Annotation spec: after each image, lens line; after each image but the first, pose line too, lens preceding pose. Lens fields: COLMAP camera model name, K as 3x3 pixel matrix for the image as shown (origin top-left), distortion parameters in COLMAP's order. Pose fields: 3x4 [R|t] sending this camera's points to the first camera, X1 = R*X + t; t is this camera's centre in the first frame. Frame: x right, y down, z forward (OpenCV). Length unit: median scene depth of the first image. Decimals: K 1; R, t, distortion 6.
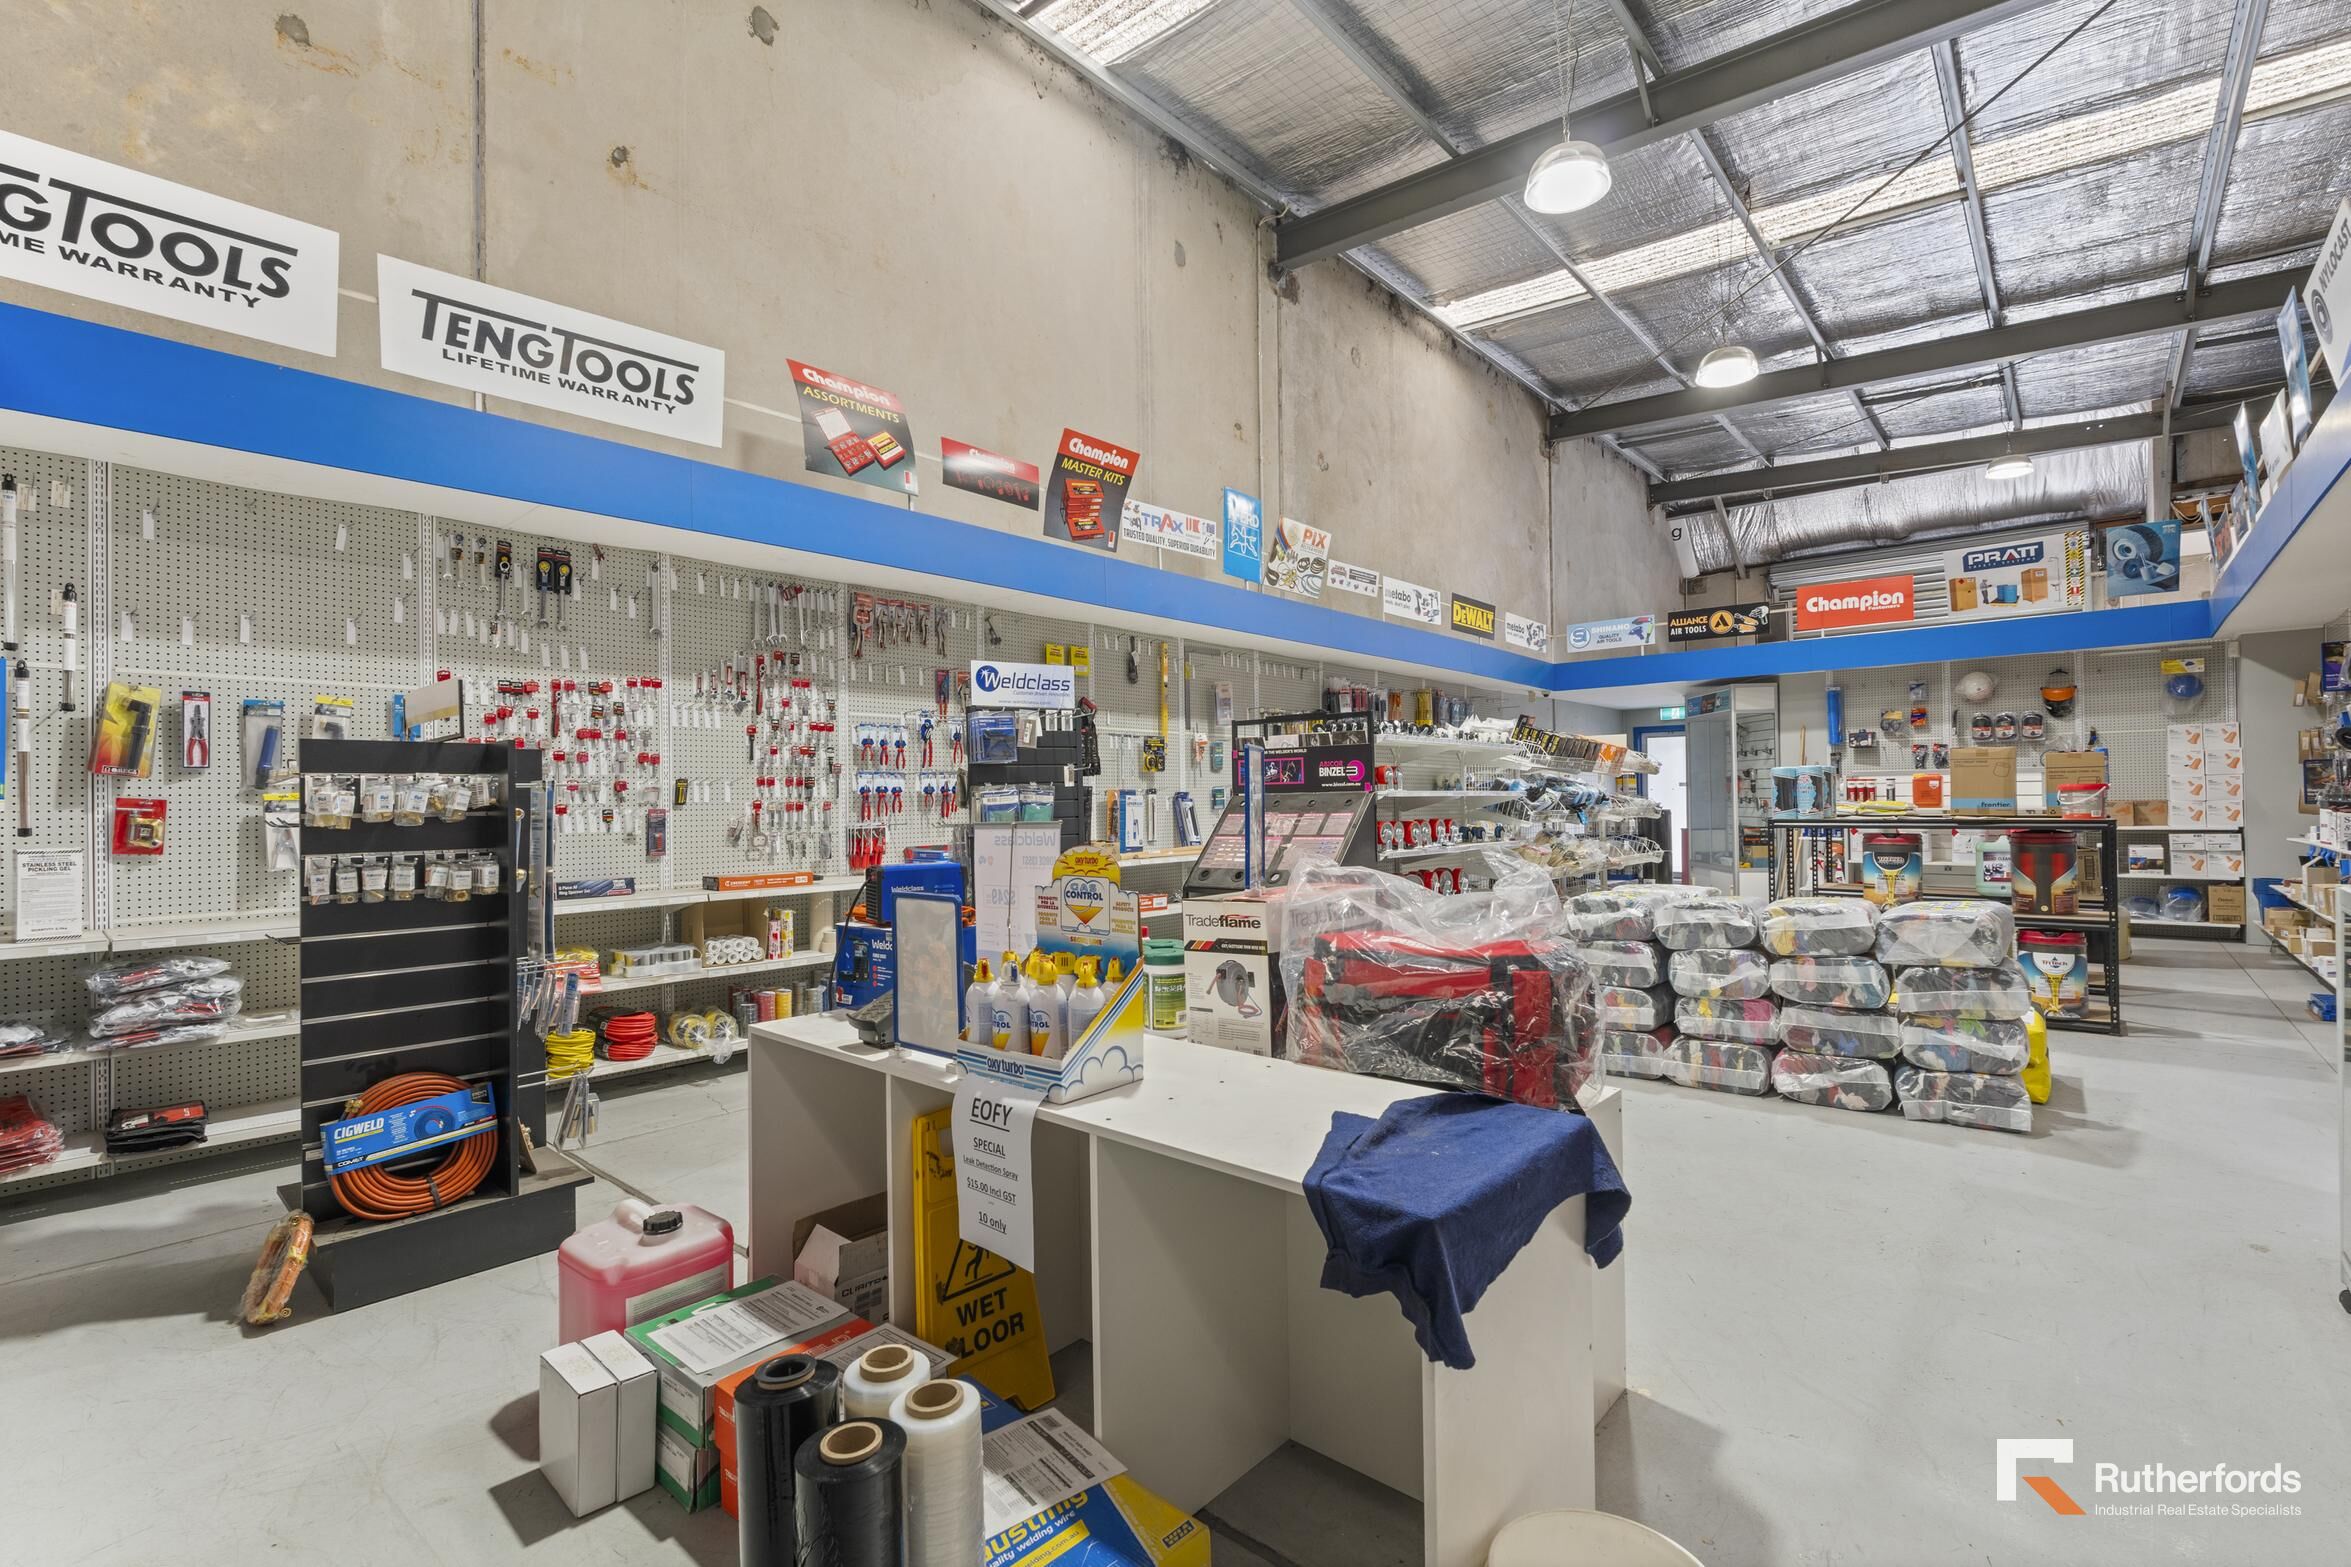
lens RADIAL K [[1044.6, 0, 1182.8], [0, 1044.6, 792.1], [0, 0, 1]] dist [-0.002159, -0.000054]
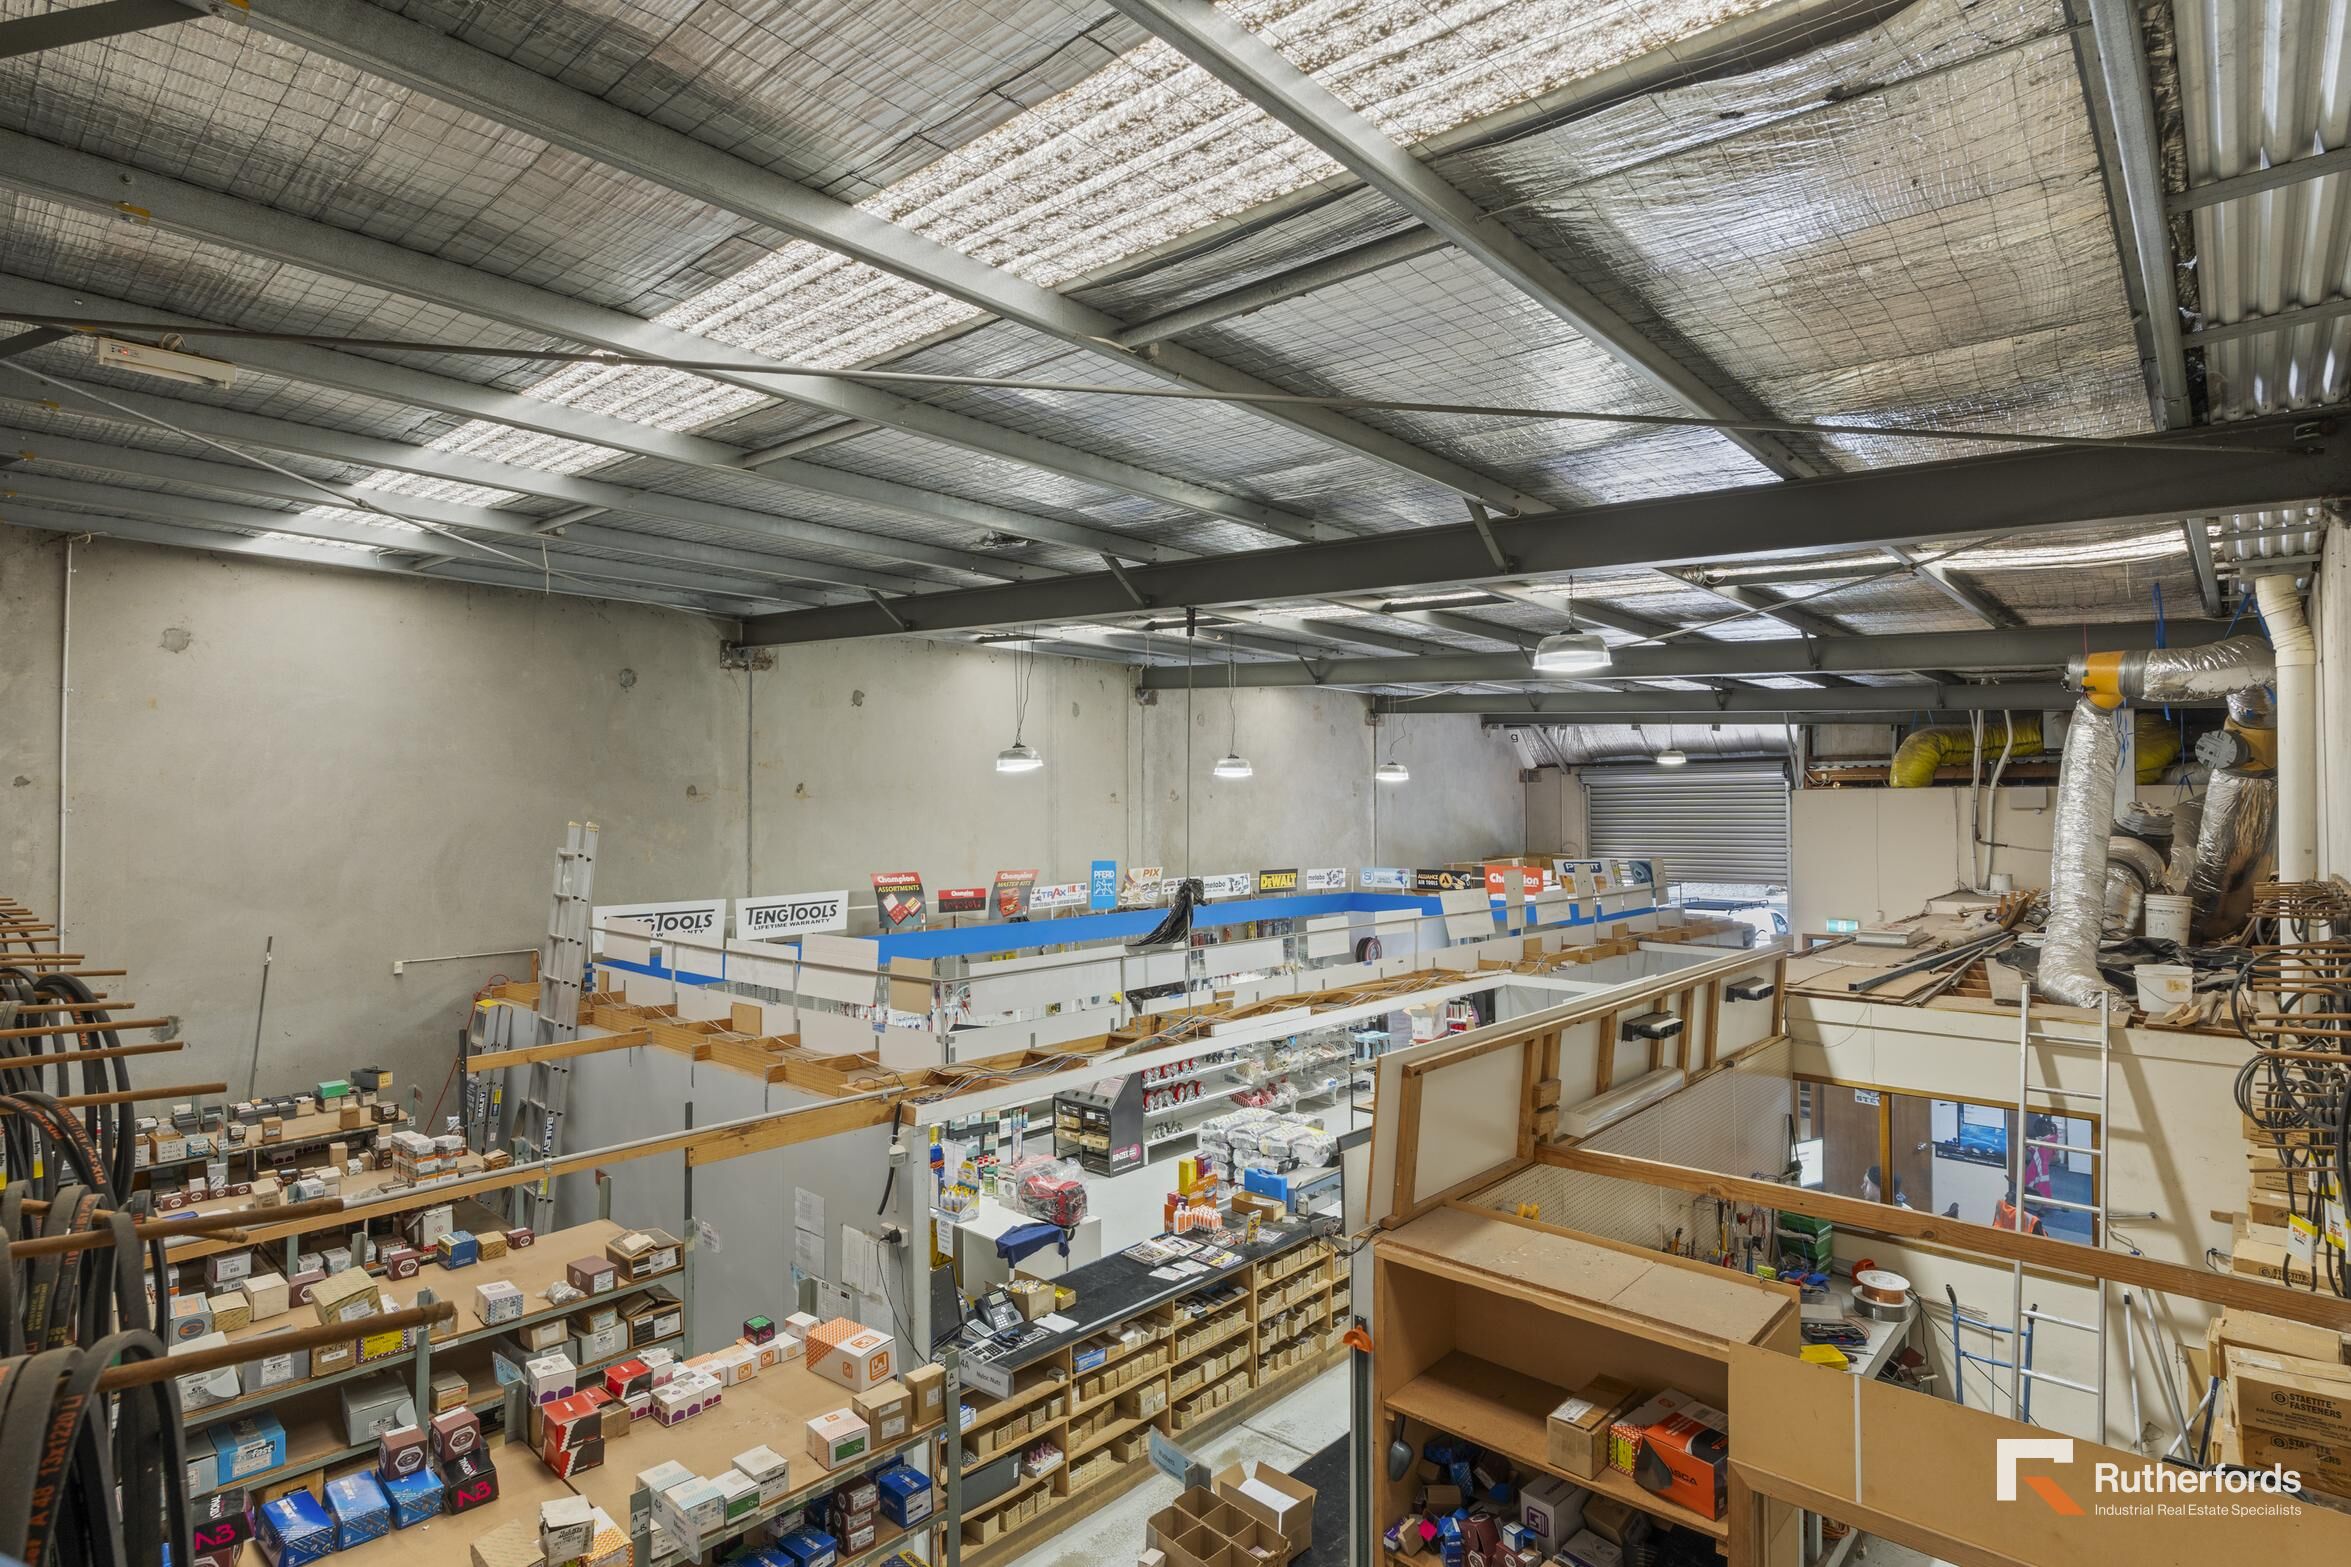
lens RADIAL K [[1171.5, 0, 1181.4], [0, 1171.5, 789.4], [0, 0, 1]] dist [-0.001540, -0.000021]
pose [[0.999652, 0.007429, -0.025330, 0.279923], [-0.007731, 0.999900, -0.011851, -0.446033], [0.025239, 0.012043, 0.999609, -1.192456]]
